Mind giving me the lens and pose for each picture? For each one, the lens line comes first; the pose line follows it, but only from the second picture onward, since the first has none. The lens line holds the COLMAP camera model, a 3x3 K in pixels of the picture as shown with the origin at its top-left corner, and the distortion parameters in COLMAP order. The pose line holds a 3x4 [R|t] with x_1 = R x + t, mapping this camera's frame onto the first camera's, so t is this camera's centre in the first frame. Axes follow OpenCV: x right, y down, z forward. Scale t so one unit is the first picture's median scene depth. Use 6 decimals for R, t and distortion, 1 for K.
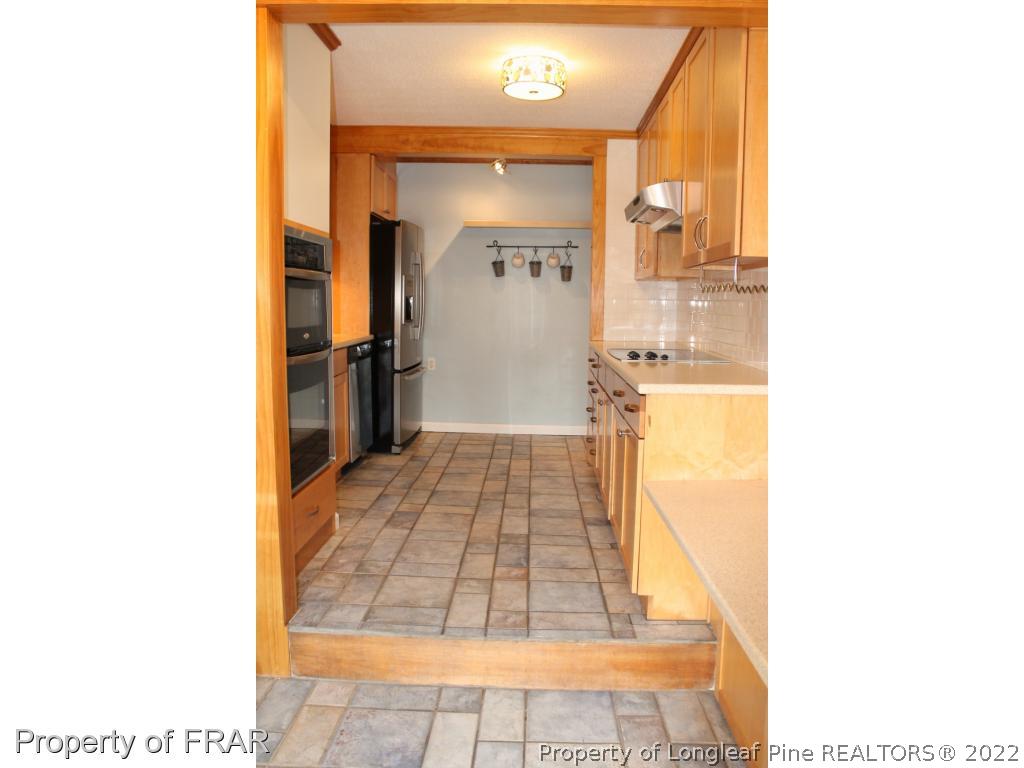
lens RADIAL K [[677.4, 0, 512.0], [0, 677.4, 384.0], [0, 0, 1]] dist [-0.139066, 0.000787]
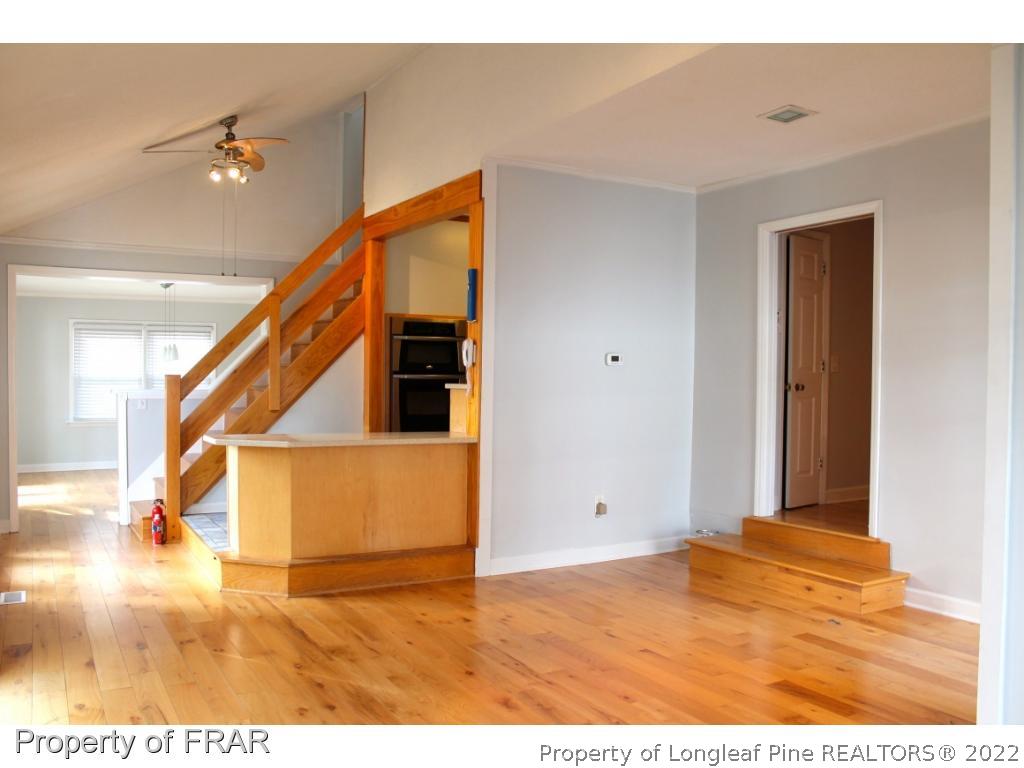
lens RADIAL K [[893.9, 0, 512.0], [0, 893.9, 384.0], [0, 0, 1]] dist [-0.106511, 0.009463]
pose [[0.525015, 0.006314, -0.851069, 1.359187], [-0.105199, 0.992786, -0.057531, 0.070604], [0.844566, 0.119736, 0.521892, -0.152354]]
